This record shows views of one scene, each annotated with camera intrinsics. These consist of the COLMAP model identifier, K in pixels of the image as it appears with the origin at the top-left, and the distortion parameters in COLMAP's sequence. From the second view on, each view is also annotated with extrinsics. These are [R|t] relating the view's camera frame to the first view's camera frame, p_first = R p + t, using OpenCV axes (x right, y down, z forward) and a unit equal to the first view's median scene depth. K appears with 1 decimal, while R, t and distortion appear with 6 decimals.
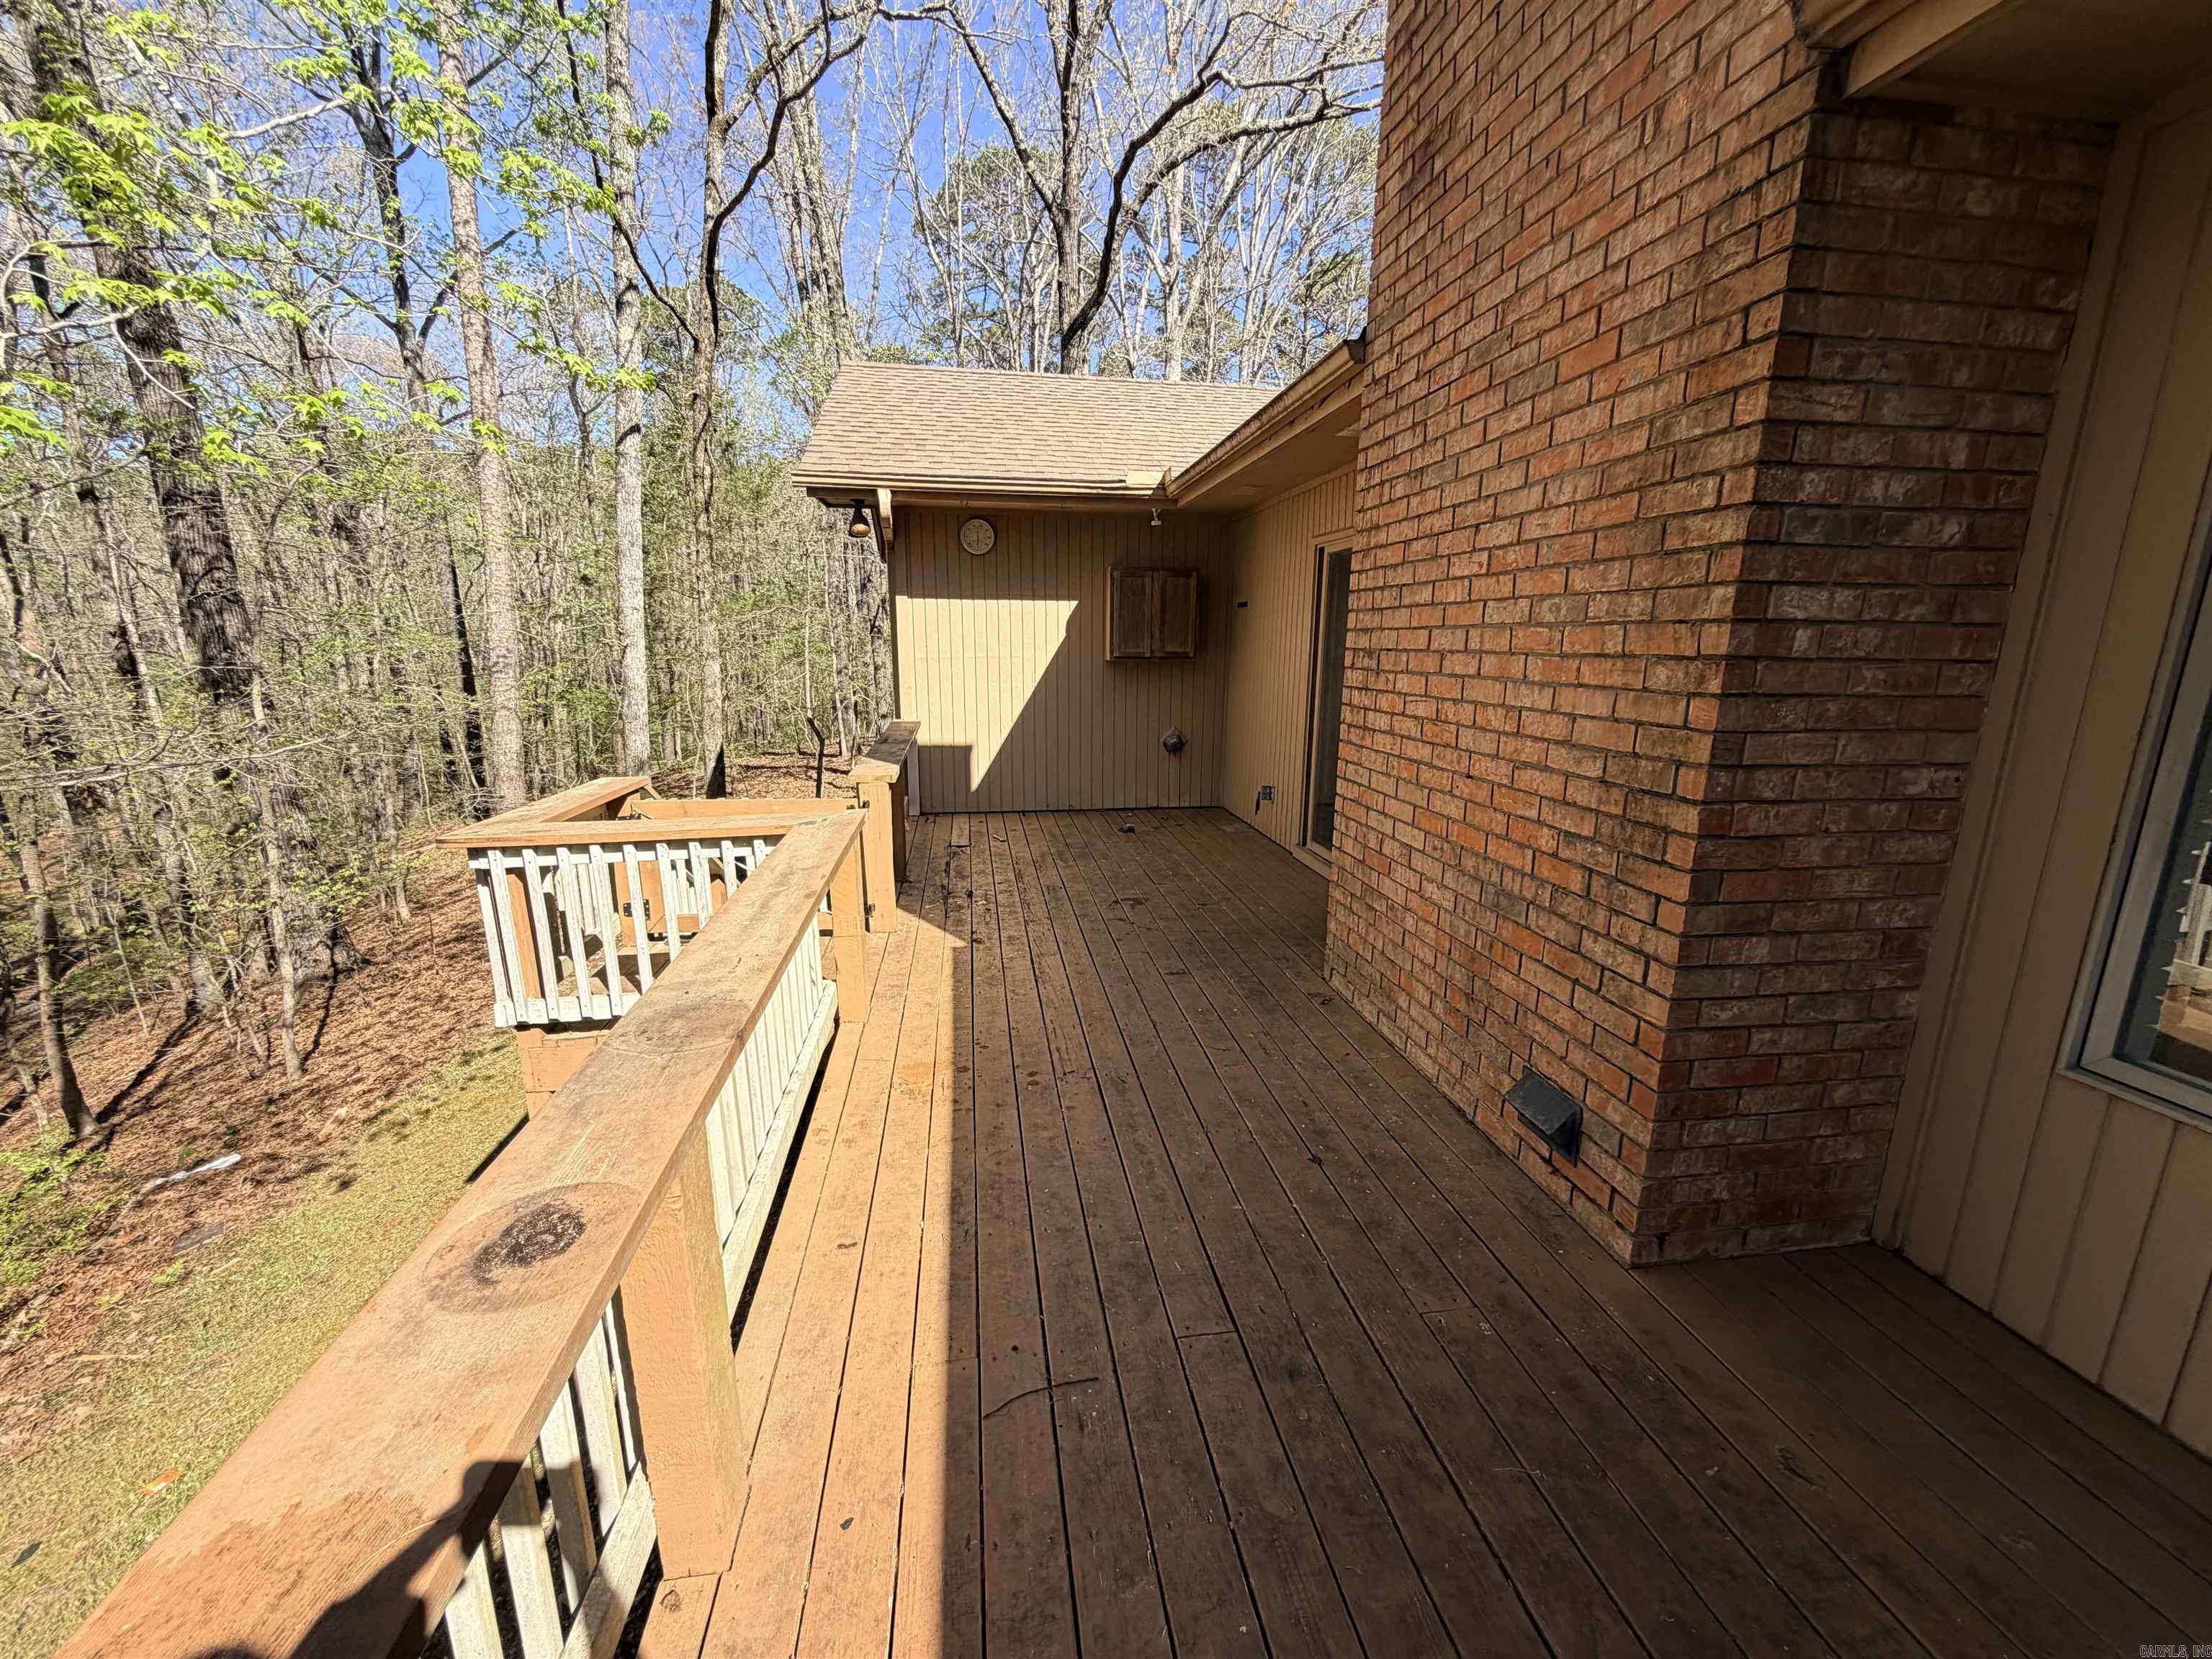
lens RADIAL K [[881.5, 0, 1099.3], [0, 881.5, 831.8], [0, 0, 1]] dist [0.001315, -0.000047]
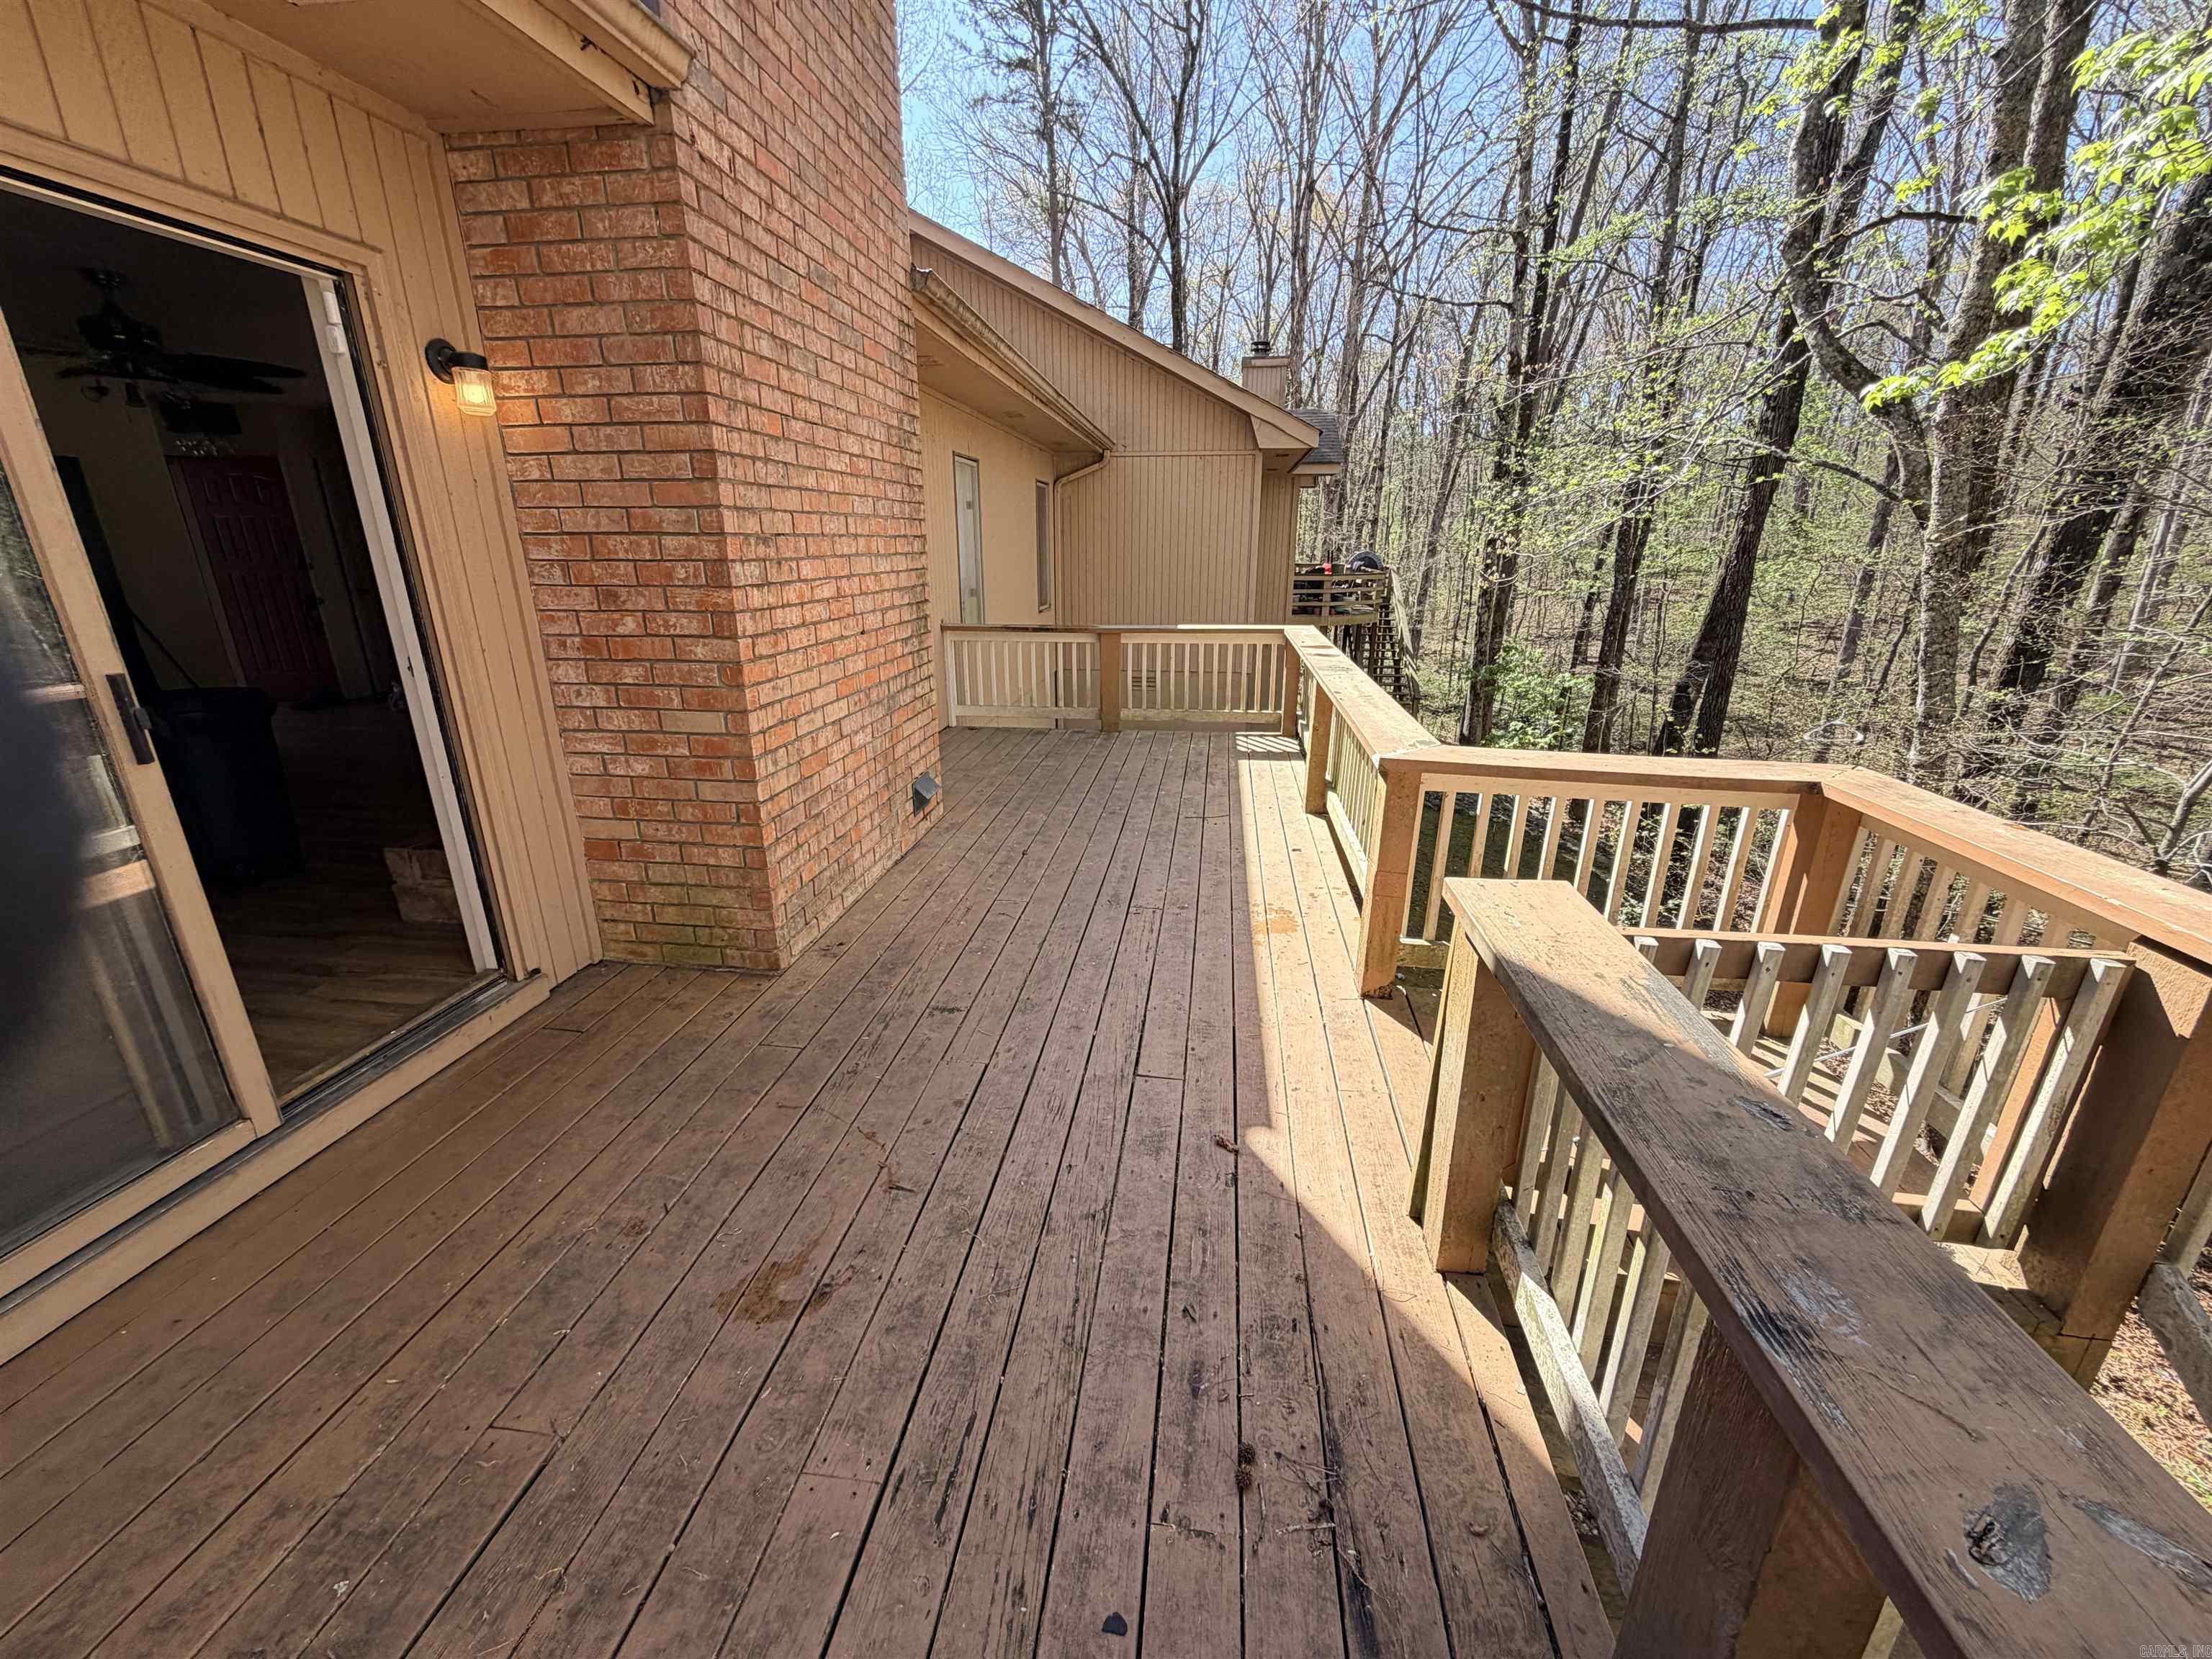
lens RADIAL K [[881.5, 0, 1099.3], [0, 881.5, 831.8], [0, 0, 1]] dist [0.001315, -0.000047]
pose [[-0.960474, -0.091650, 0.262850, -0.244905], [0.054893, 0.863348, 0.501615, -0.372708], [-0.272904, 0.496216, -0.824192, 1.775590]]
